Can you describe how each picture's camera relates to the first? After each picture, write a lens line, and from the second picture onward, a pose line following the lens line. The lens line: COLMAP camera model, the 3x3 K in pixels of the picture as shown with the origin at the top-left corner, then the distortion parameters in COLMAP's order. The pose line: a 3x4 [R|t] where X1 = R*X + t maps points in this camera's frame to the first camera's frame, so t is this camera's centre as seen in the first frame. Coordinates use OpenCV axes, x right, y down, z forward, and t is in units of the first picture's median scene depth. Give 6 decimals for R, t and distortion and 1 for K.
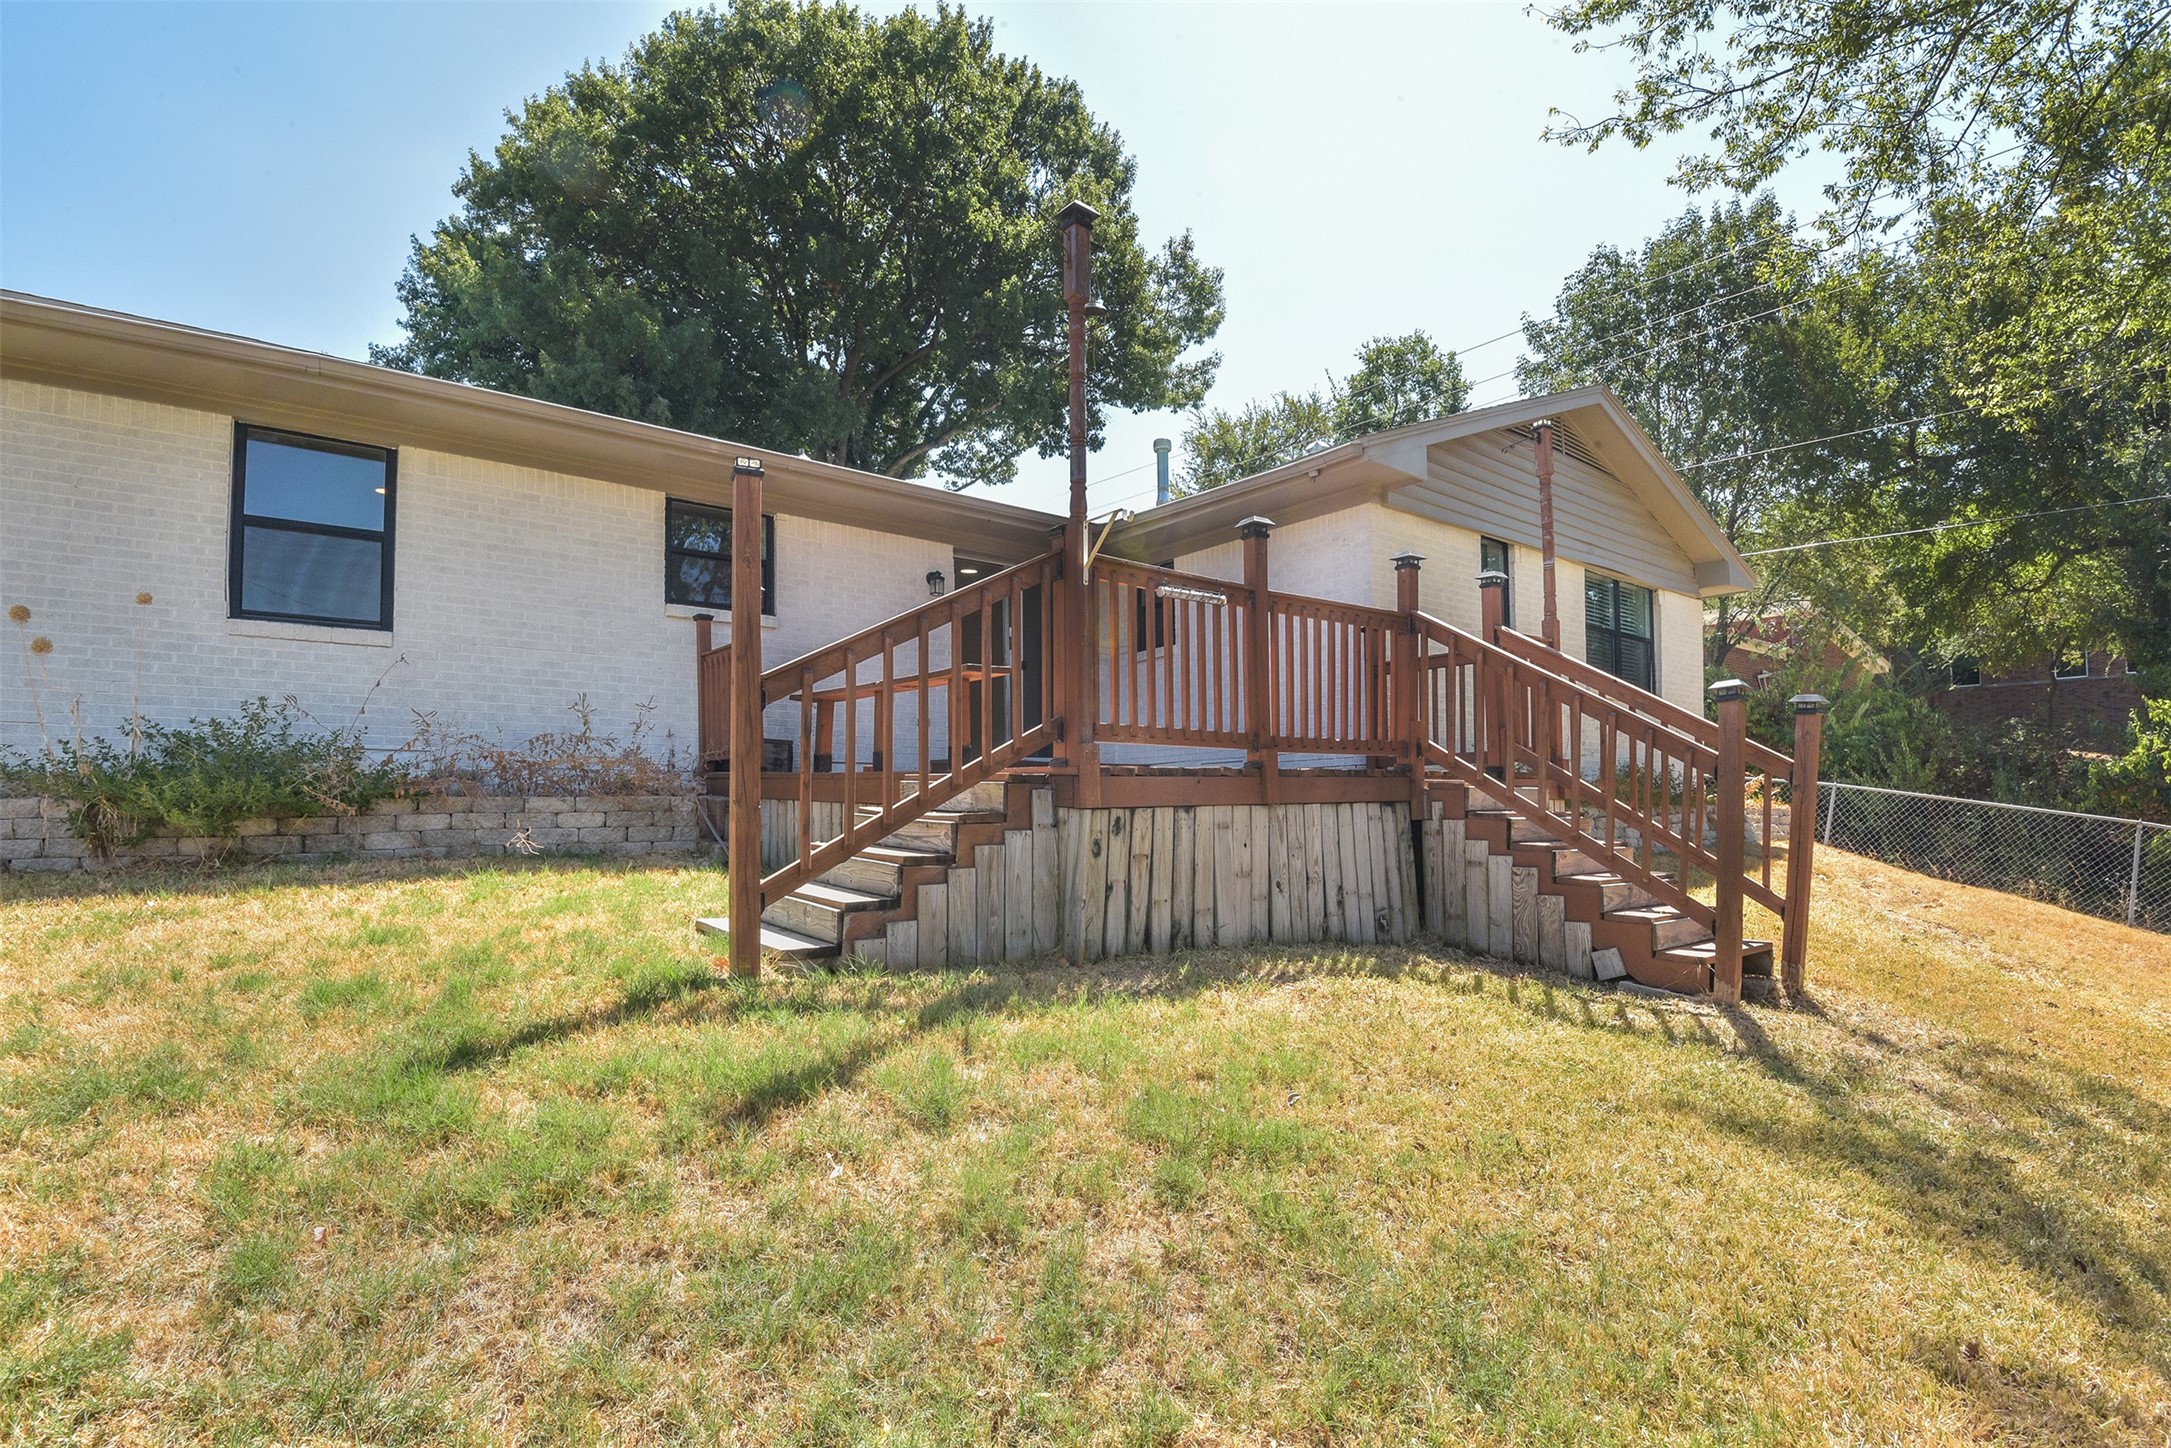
lens RADIAL K [[975.3, 0, 1081.9], [0, 975.3, 724.0], [0, 0, 1]] dist [-0.017754, -0.001477]
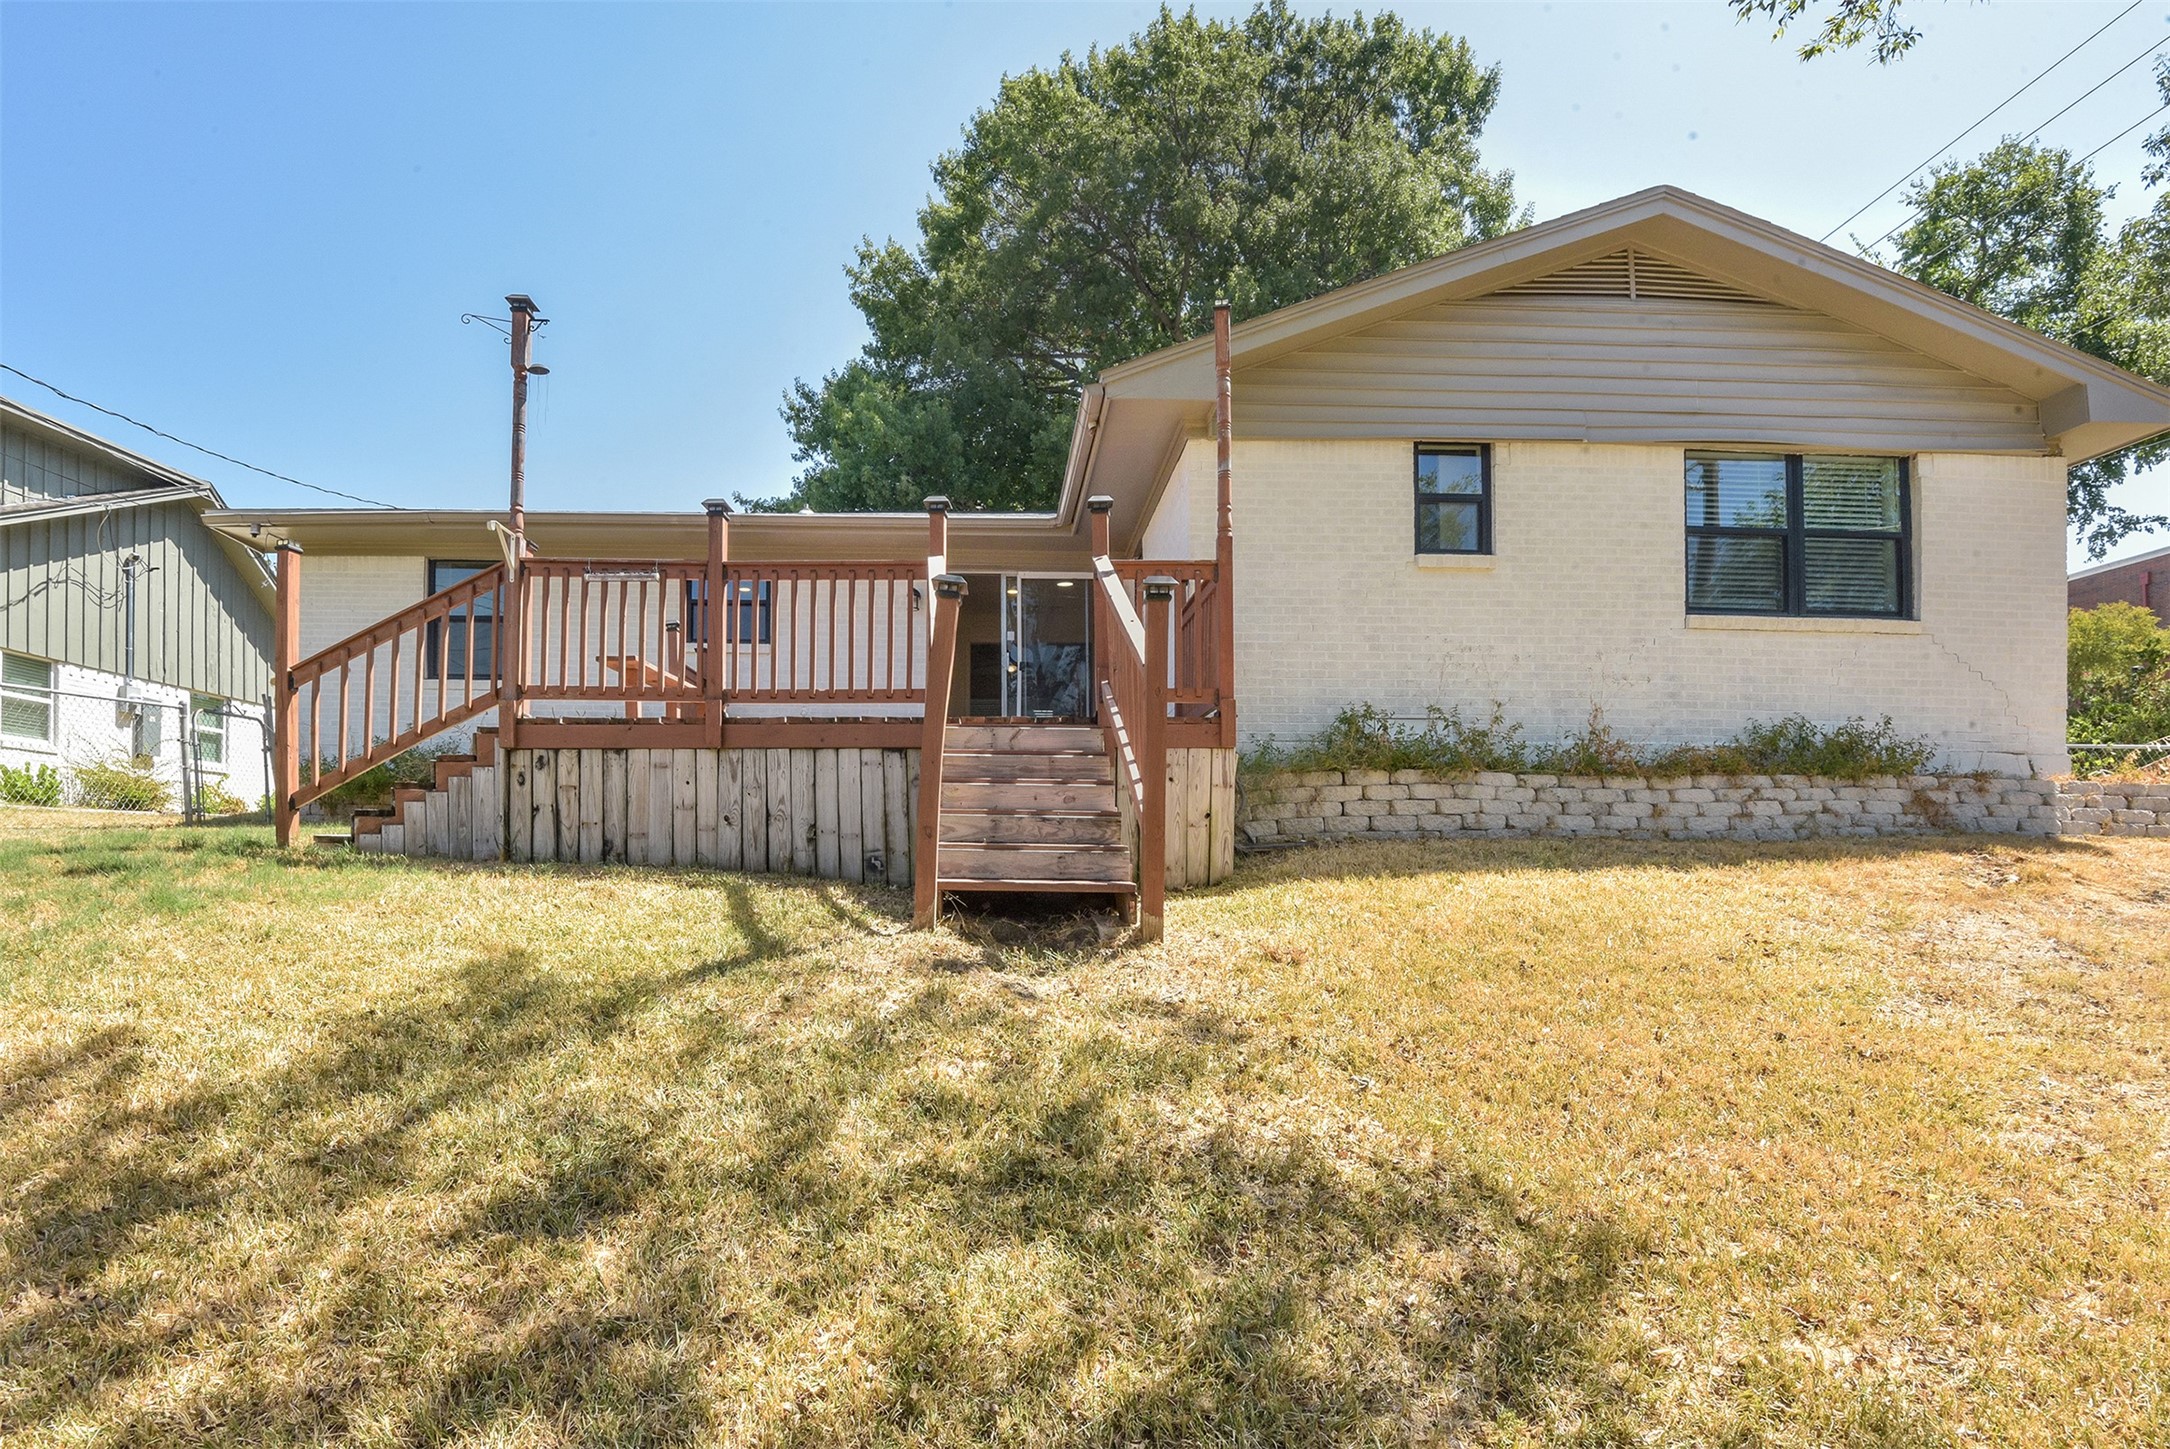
lens RADIAL K [[974.9, 0, 1048.9], [0, 974.9, 832.3], [0, 0, 1]] dist [-0.017754, -0.001477]
pose [[0.810142, -0.003927, -0.586221, 1.206981], [0.038598, 0.998165, 0.046655, 0.145751], [0.584962, -0.060423, 0.808807, 0.302993]]
